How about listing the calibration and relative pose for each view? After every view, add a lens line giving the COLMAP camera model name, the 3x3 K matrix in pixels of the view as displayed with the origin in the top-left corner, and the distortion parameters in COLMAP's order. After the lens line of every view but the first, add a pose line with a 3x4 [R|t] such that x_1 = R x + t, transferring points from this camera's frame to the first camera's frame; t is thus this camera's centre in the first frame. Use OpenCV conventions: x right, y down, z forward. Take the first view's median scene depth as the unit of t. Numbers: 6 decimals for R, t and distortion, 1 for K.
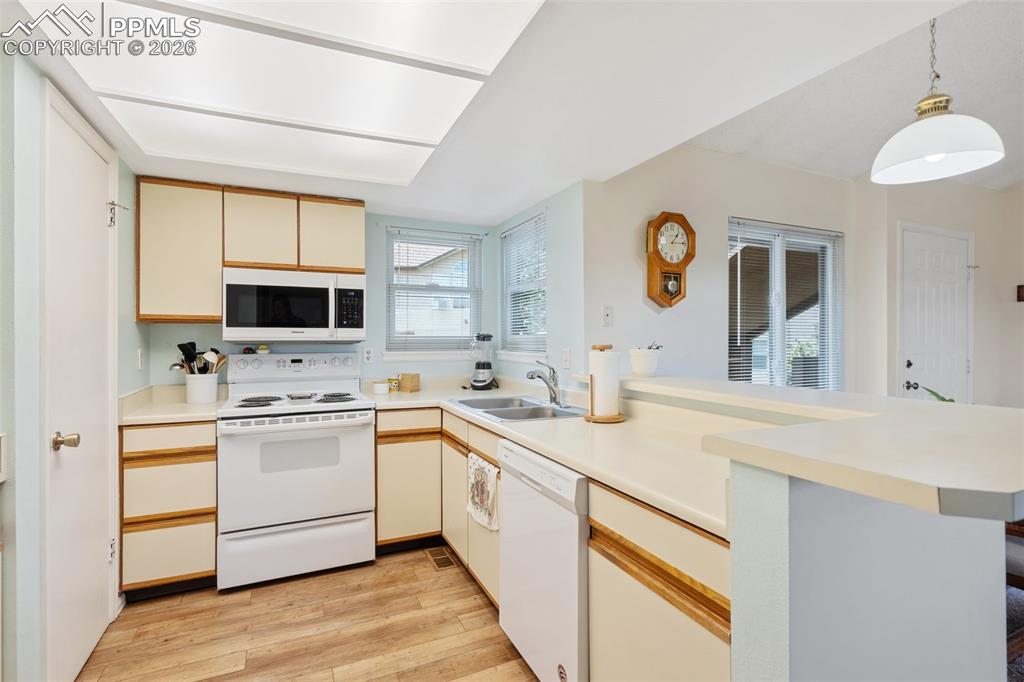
lens RADIAL K [[489.5, 0, 503.8], [0, 489.5, 335.6], [0, 0, 1]] dist [-0.000183, 0.000821]
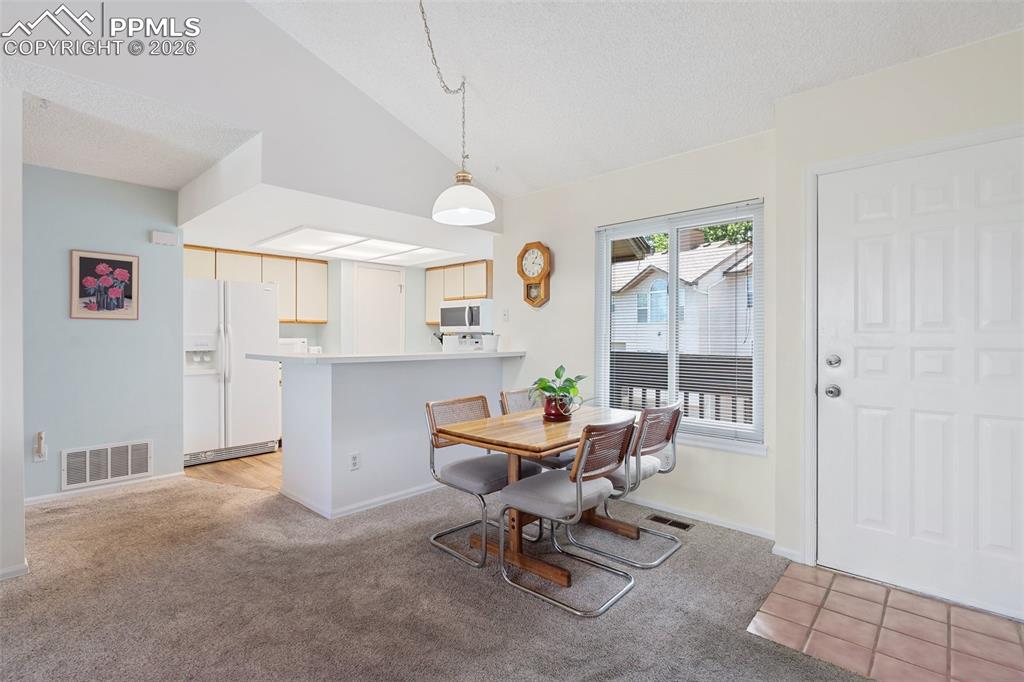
lens RADIAL K [[489.5, 0, 501.8], [0, 489.5, 332.1], [0, 0, 1]] dist [-0.000183, 0.000821]
pose [[0.382880, -0.008651, -0.923758, 1.685002], [-0.000143, 0.999956, -0.009424, 0.031090], [0.923798, 0.003740, 0.382862, 0.355569]]
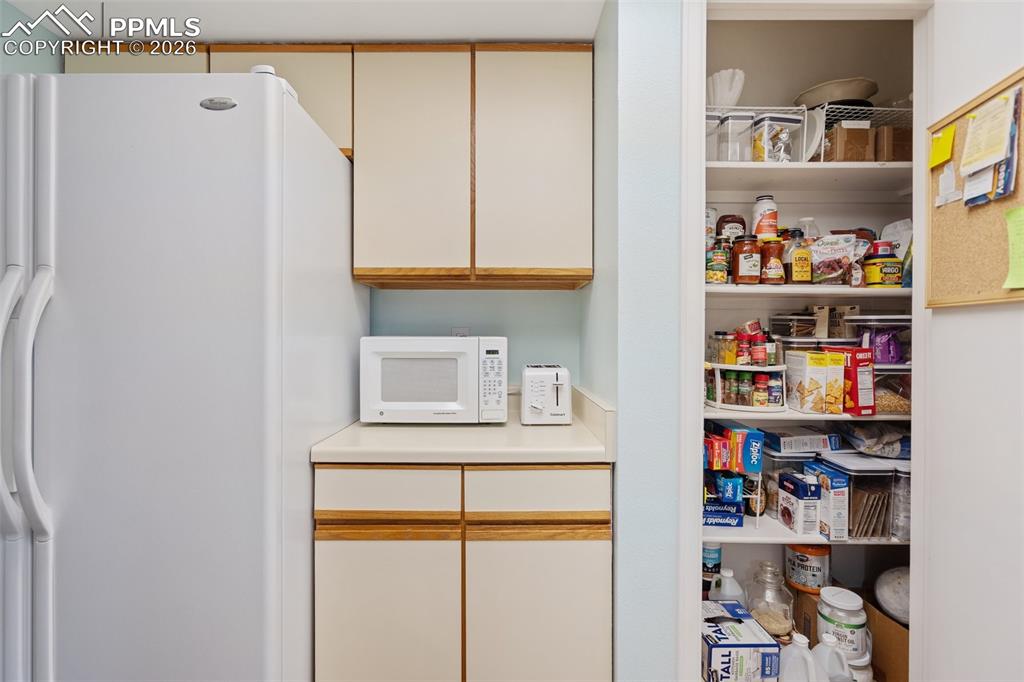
lens RADIAL K [[489.5, 0, 513.8], [0, 489.5, 334.3], [0, 0, 1]] dist [-0.000183, 0.000821]
pose [[-0.421382, 0.003209, -0.906877, -0.073325], [0.003467, 0.999992, 0.001927, 0.034120], [0.906877, -0.002332, -0.421390, 0.624263]]
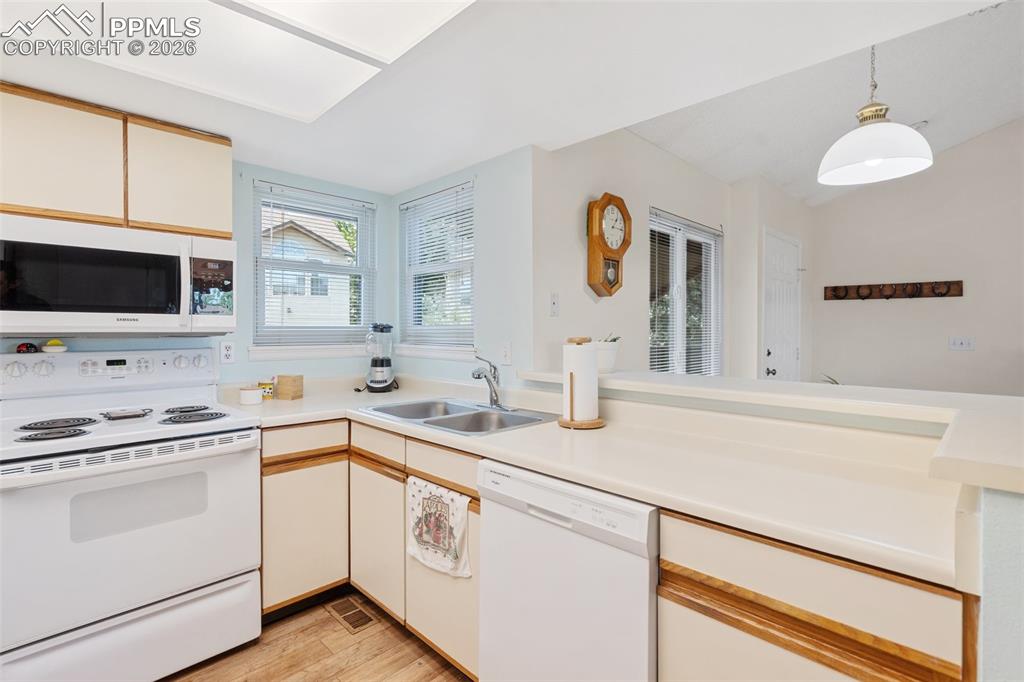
lens RADIAL K [[489.5, 0, 506.6], [0, 489.5, 332.0], [0, 0, 1]] dist [-0.000183, 0.000821]
pose [[0.934590, -0.000642, 0.355726, -0.179892], [-0.002557, 0.999960, 0.008522, 0.002720], [-0.355717, -0.008874, 0.934551, 0.198930]]
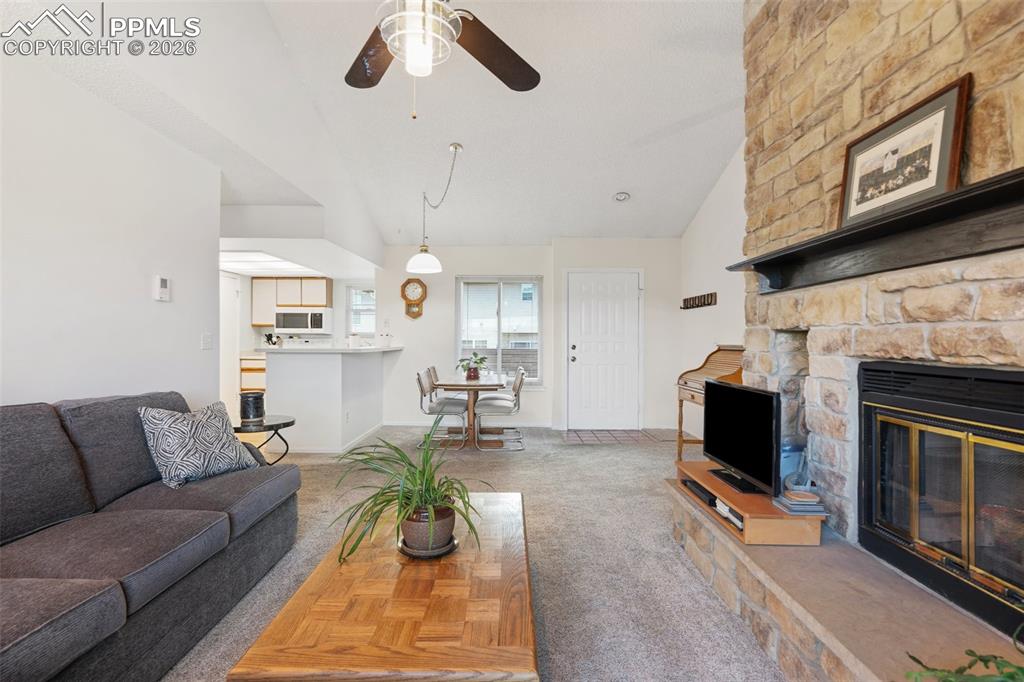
lens RADIAL K [[489.5, 0, 501.5], [0, 489.5, 335.6], [0, 0, 1]] dist [-0.000183, 0.000821]
pose [[0.904370, 0.001227, -0.426747, 1.755990], [-0.004270, 0.999972, -0.006174, 0.036233], [0.426728, 0.007406, 0.904350, -0.961732]]
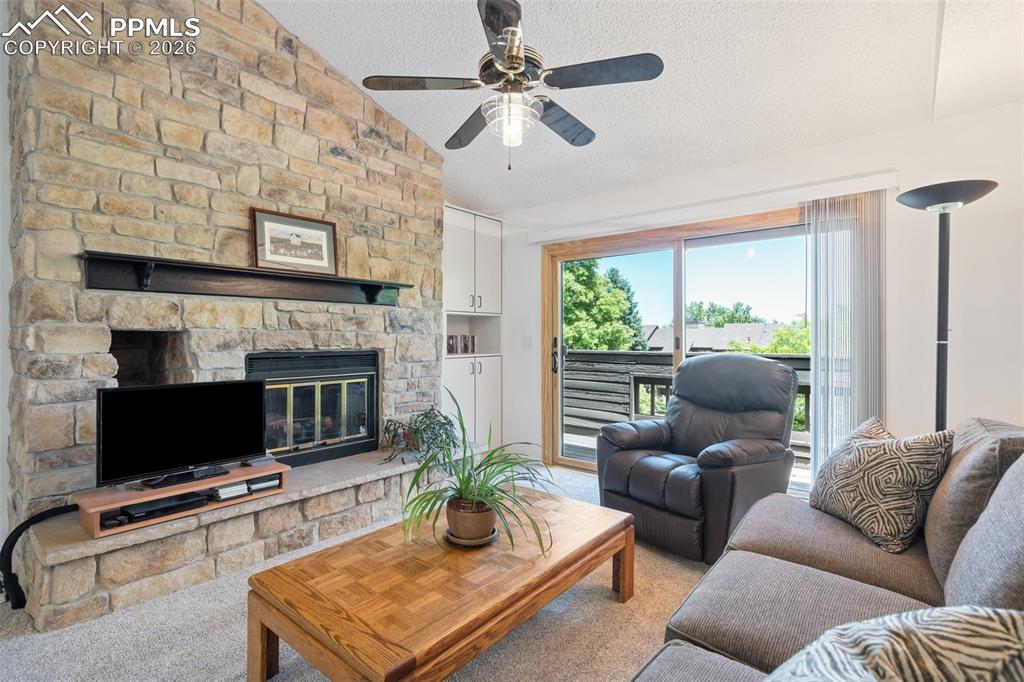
lens RADIAL K [[489.5, 0, 500.9], [0, 489.5, 333.3], [0, 0, 1]] dist [-0.000183, 0.000821]
pose [[-0.423714, 0.009657, 0.905744, 0.720827], [0.002346, 0.999952, -0.009564, 0.034771], [-0.905793, -0.001927, -0.423716, -0.136780]]
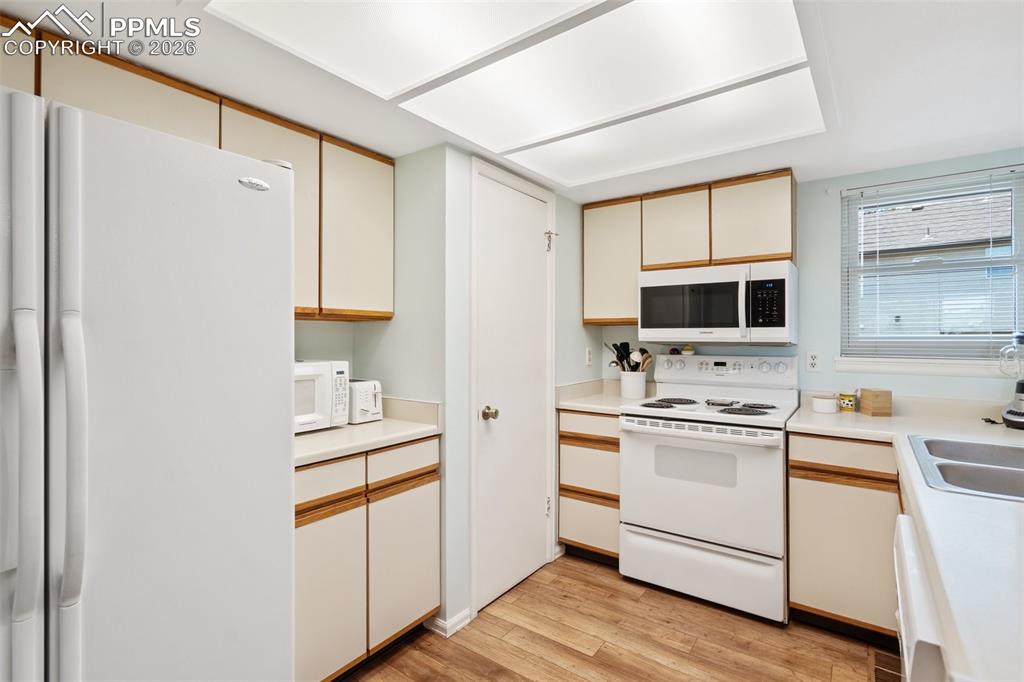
lens RADIAL K [[489.5, 0, 511.0], [0, 489.5, 333.8], [0, 0, 1]] dist [-0.000183, 0.000821]
pose [[0.492601, -0.006275, -0.870233, 0.203874], [-0.000235, 0.999973, -0.007344, 0.002207], [0.870255, 0.003823, 0.492586, 0.232688]]
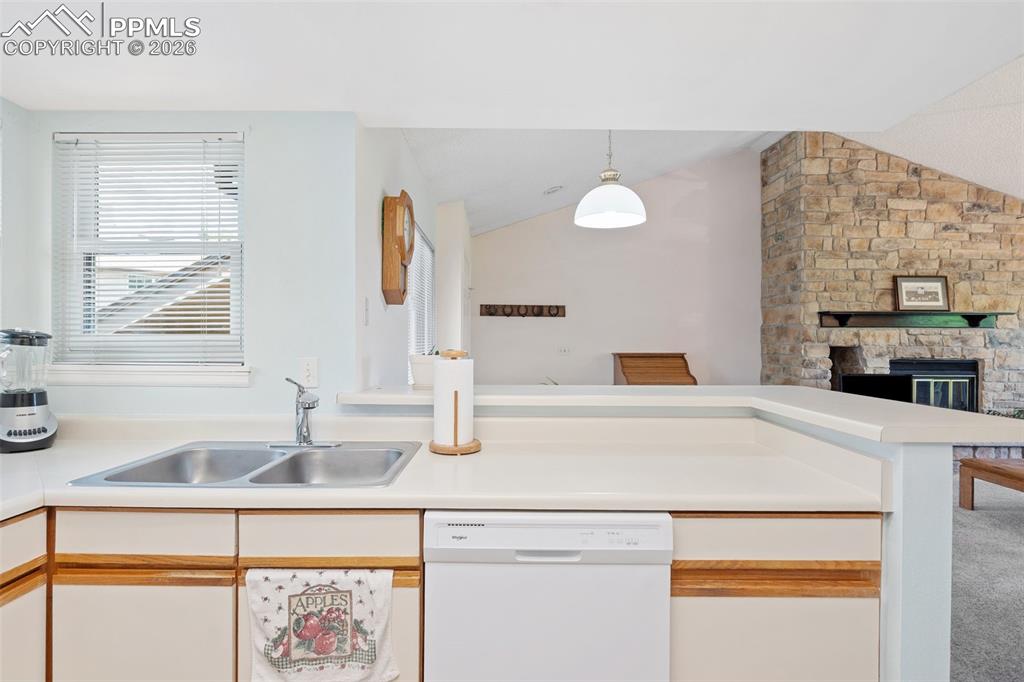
lens RADIAL K [[489.5, 0, 502.6], [0, 489.5, 338.2], [0, 0, 1]] dist [-0.000183, 0.000821]
pose [[0.404590, 0.005219, 0.914483, -0.375918], [-0.006838, 0.999973, -0.002681, 0.001371], [-0.914472, -0.005169, 0.404615, 0.505037]]
